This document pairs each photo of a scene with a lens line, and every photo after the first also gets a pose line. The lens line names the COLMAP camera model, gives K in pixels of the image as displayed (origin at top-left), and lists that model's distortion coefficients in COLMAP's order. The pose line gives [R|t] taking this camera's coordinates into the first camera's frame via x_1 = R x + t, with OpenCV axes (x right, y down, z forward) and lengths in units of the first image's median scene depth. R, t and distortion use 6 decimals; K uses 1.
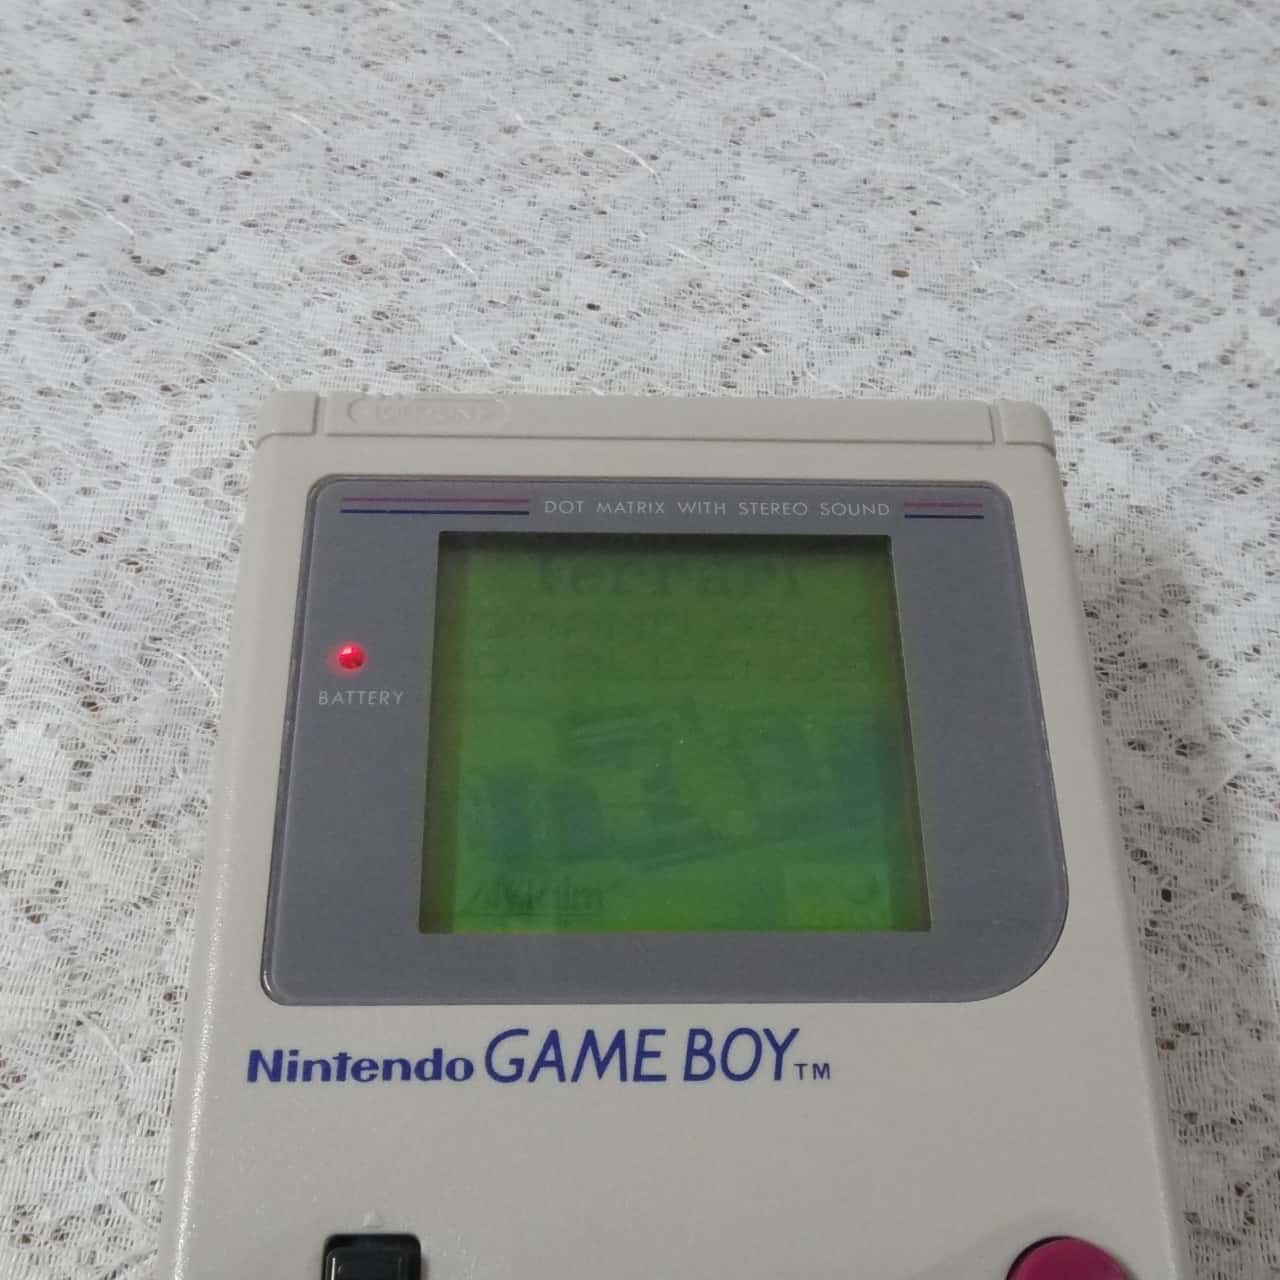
lens RADIAL K [[1573.1, 0, 648.1], [0, 1573.1, 645.7], [0, 0, 1]] dist [-0.036851, 0.000000]
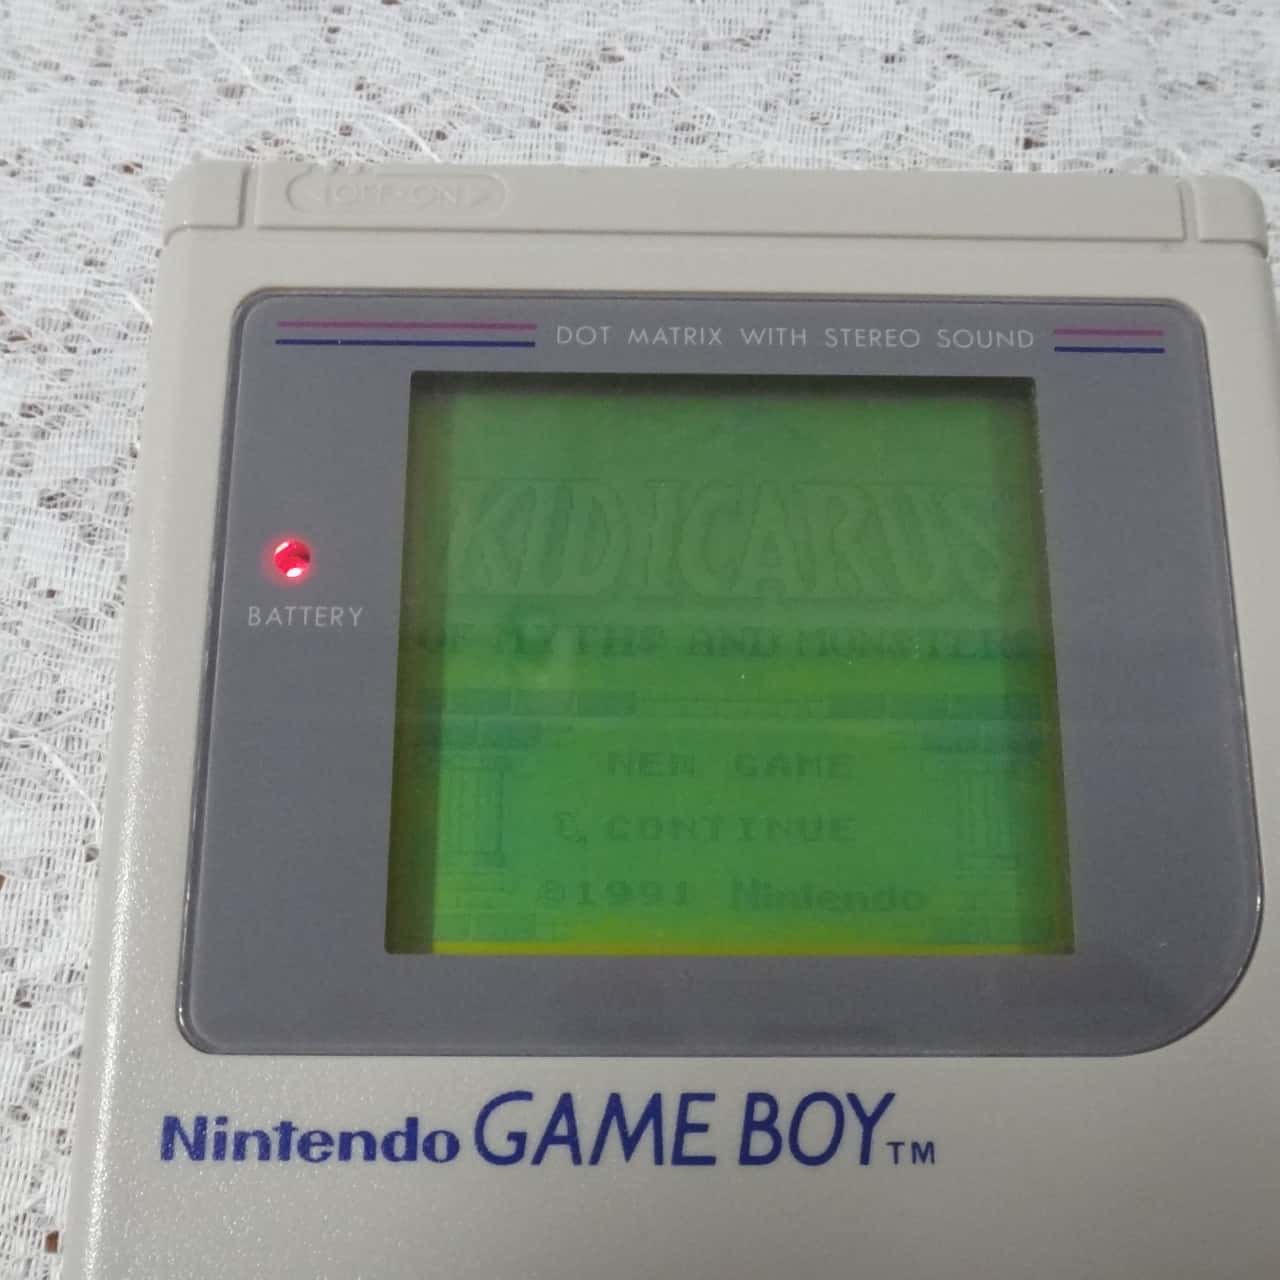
lens RADIAL K [[1573.1, 0, 646.2], [0, 1573.1, 639.1], [0, 0, 1]] dist [-0.036851, 0.000000]
pose [[0.999469, 0.009125, -0.031287, -0.000534], [-0.002297, 0.977339, 0.211666, -0.124995], [0.032509, -0.211482, 0.976841, 0.317002]]
